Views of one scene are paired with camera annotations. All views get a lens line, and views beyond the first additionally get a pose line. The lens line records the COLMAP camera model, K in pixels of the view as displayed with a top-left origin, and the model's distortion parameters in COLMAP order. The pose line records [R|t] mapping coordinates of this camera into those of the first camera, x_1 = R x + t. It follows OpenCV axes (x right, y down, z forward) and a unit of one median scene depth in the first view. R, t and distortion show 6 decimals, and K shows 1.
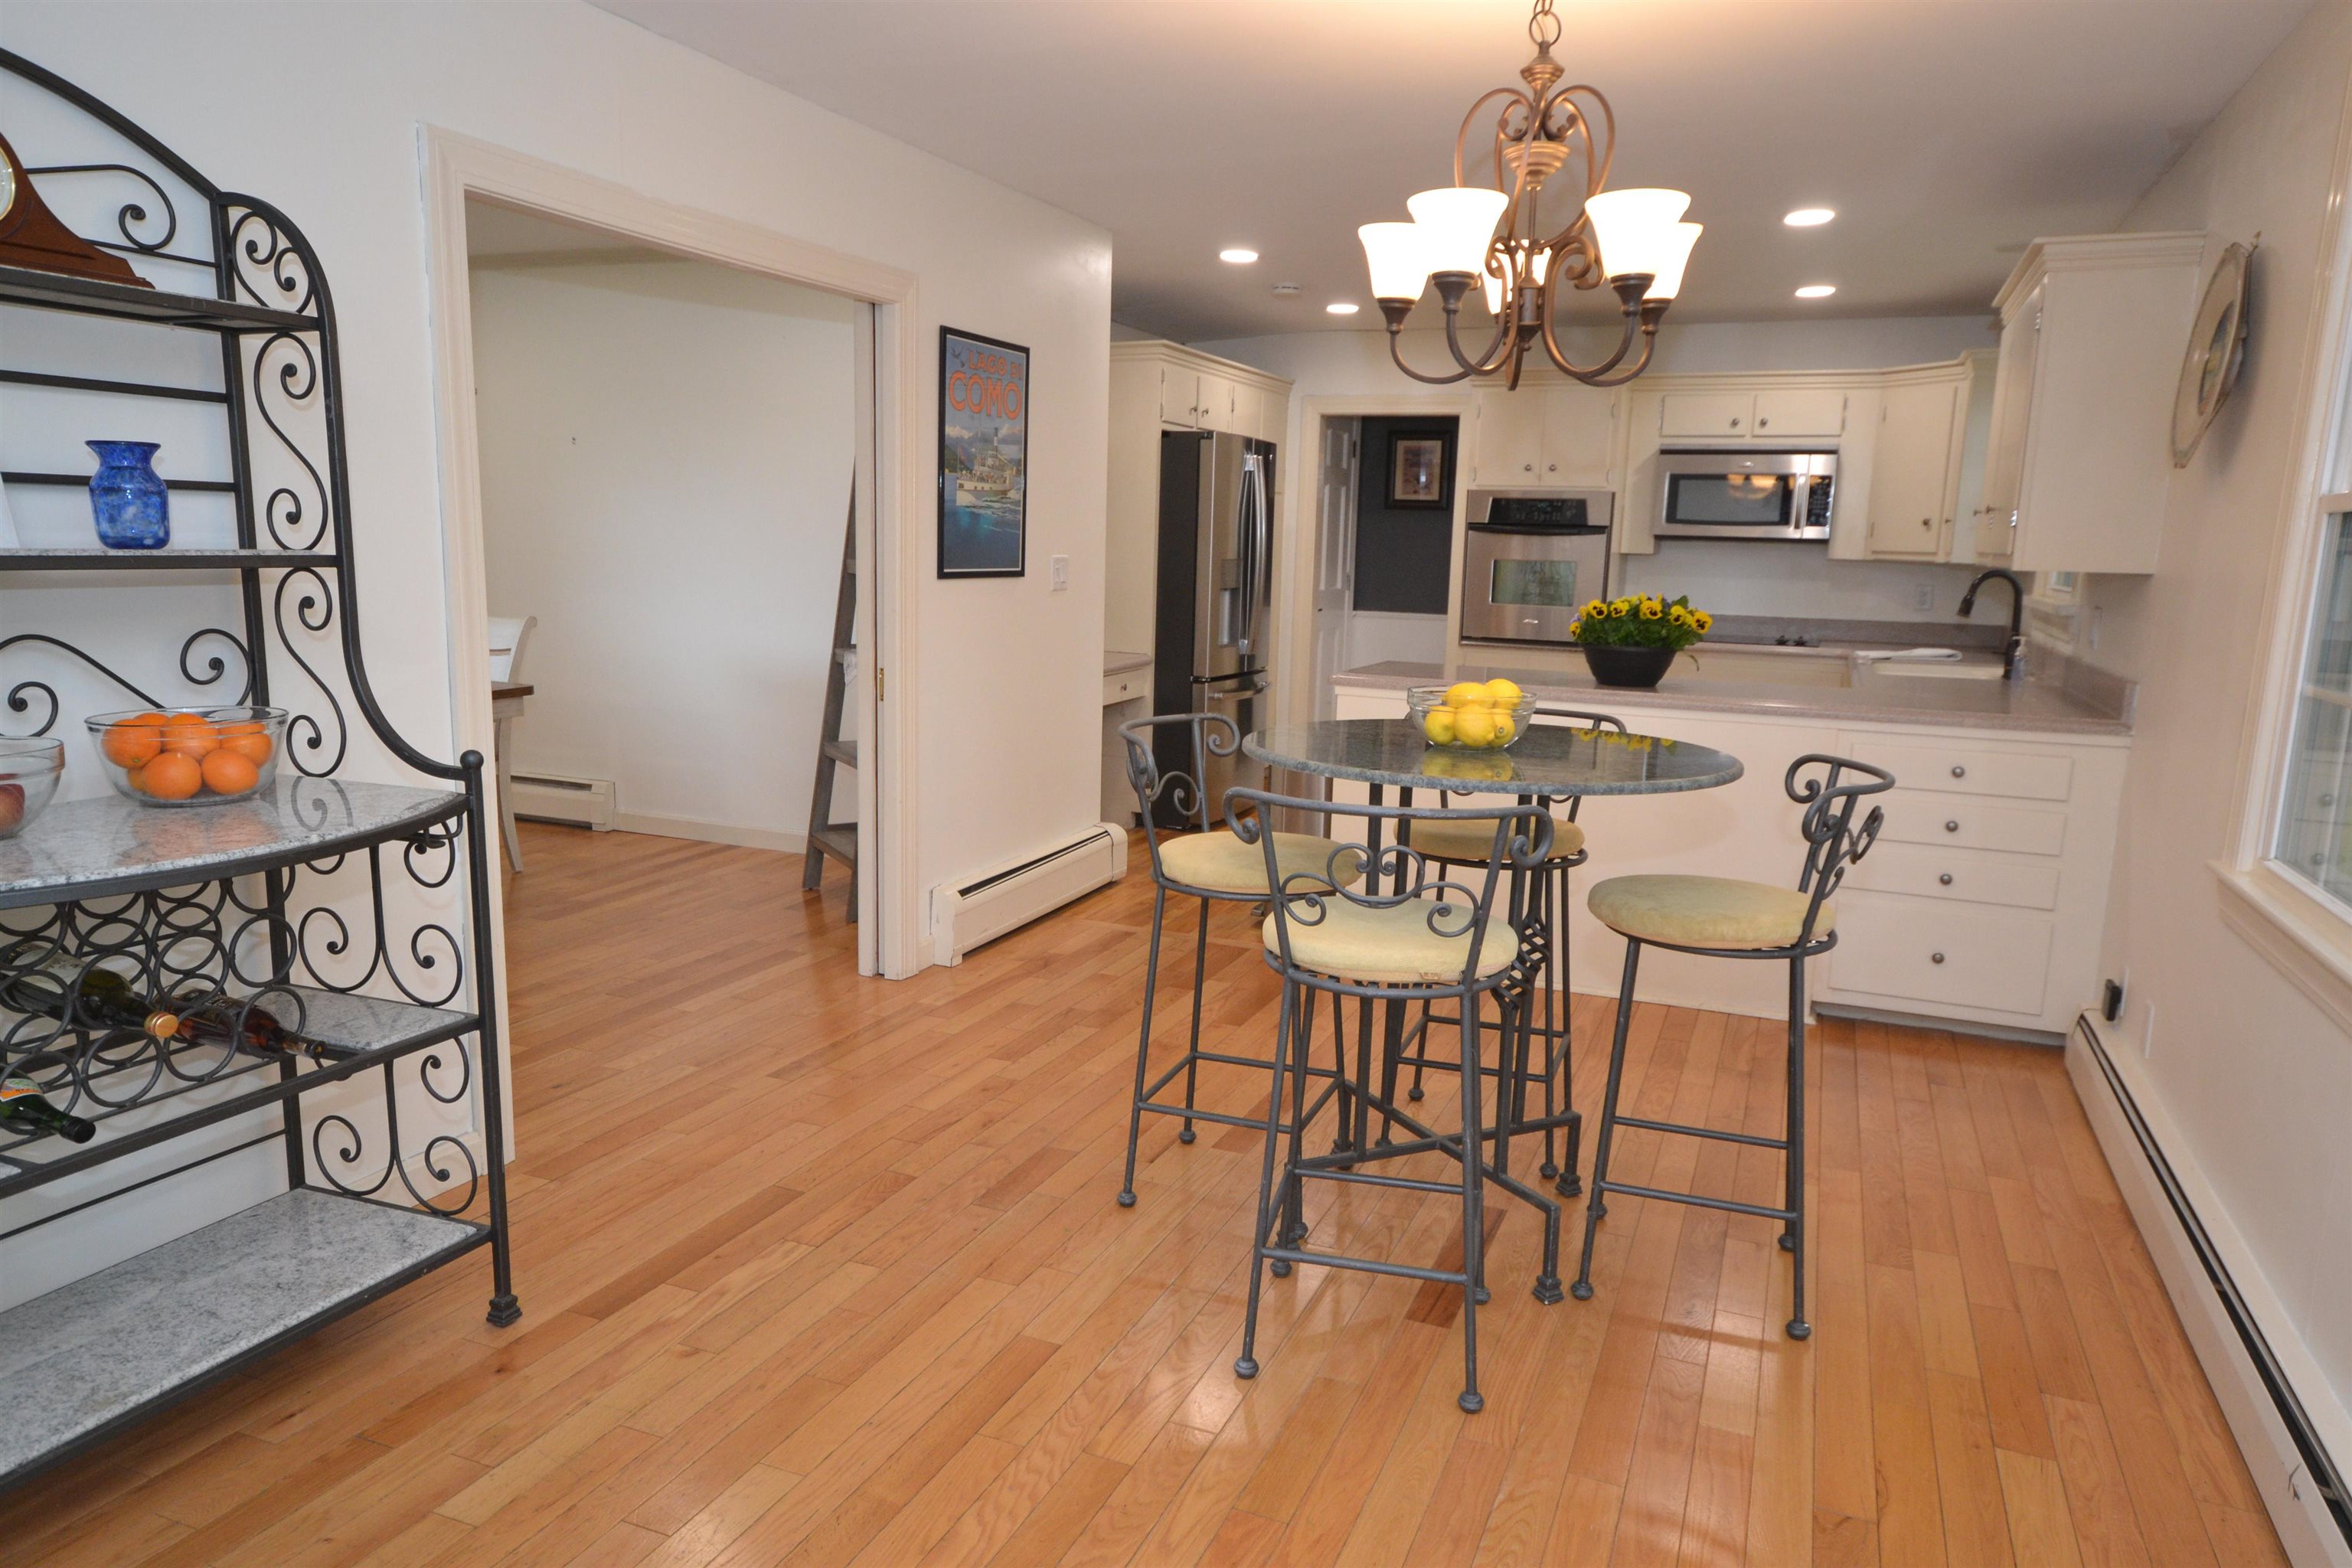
lens RADIAL K [[1510.2, 0, 1176.0], [0, 1510.2, 784.0], [0, 0, 1]] dist [-0.000862, -0.000803]
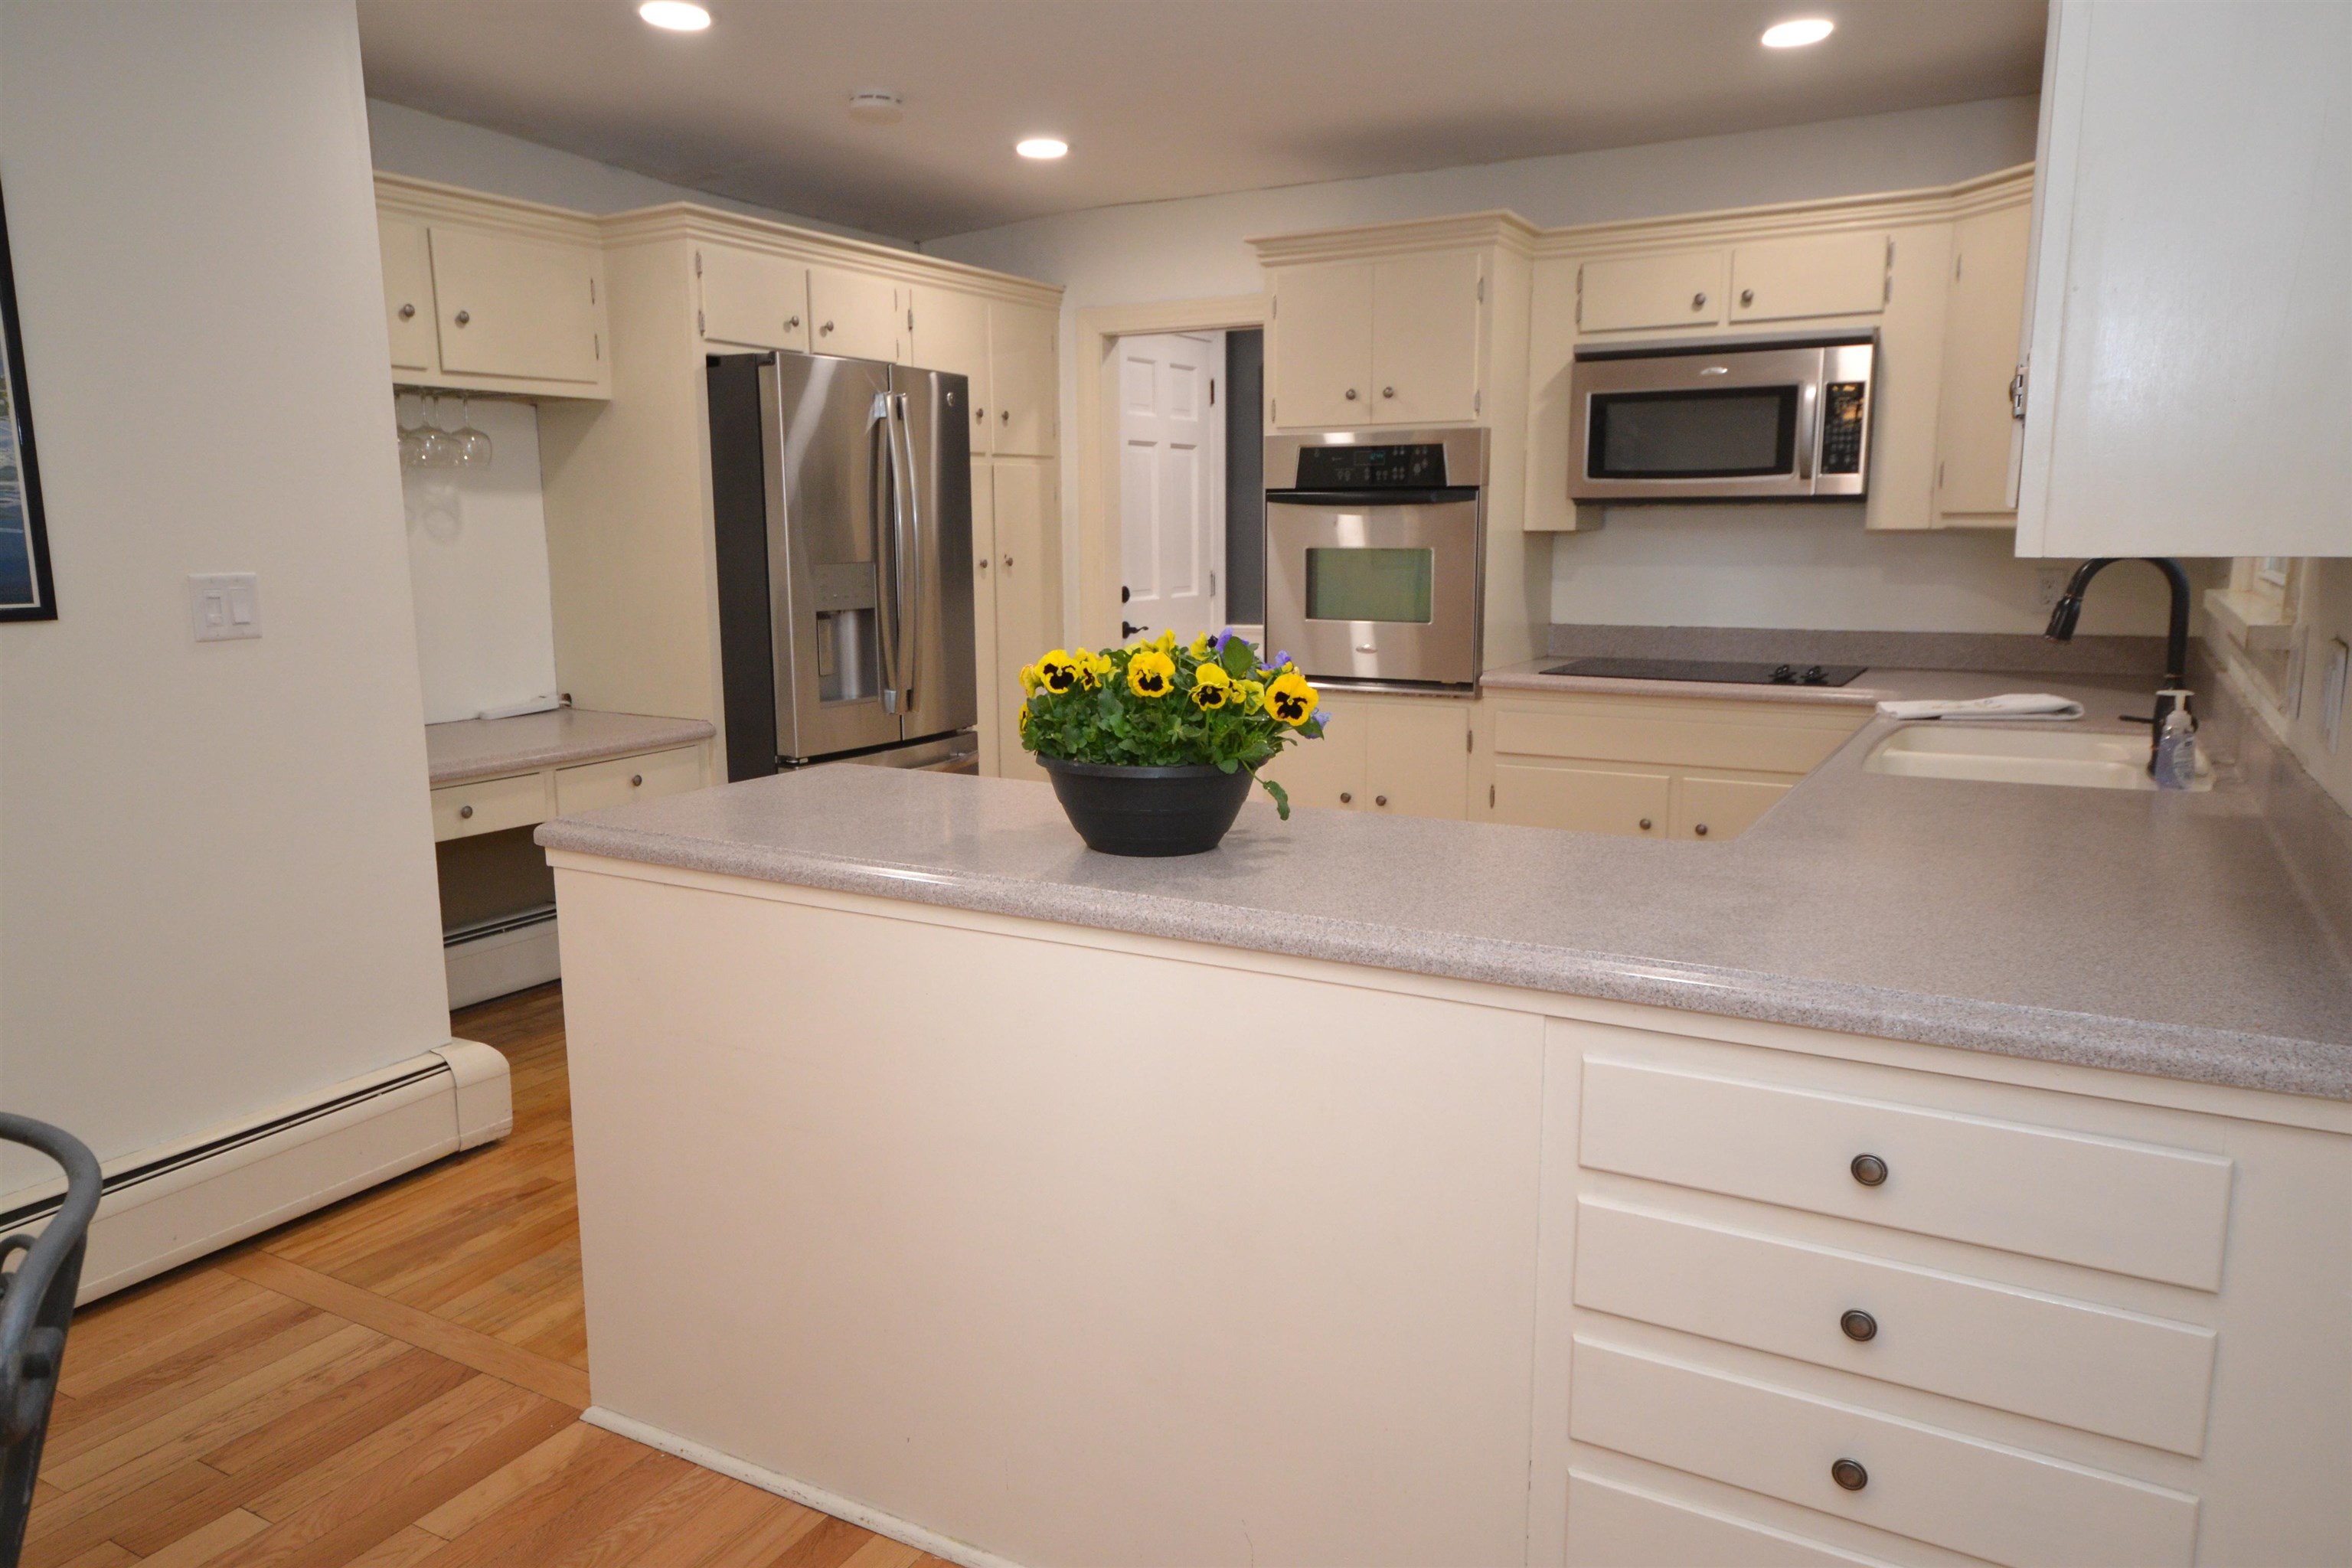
lens RADIAL K [[1562.2, 0, 1176.0], [0, 1562.2, 784.0], [0, 0, 1]] dist [0.003342, 0.003378]
pose [[0.992677, -0.012801, -0.120121, 0.242951], [0.012879, 0.999917, -0.000126, -0.056121], [0.120112, -0.001422, 0.992759, 0.381033]]
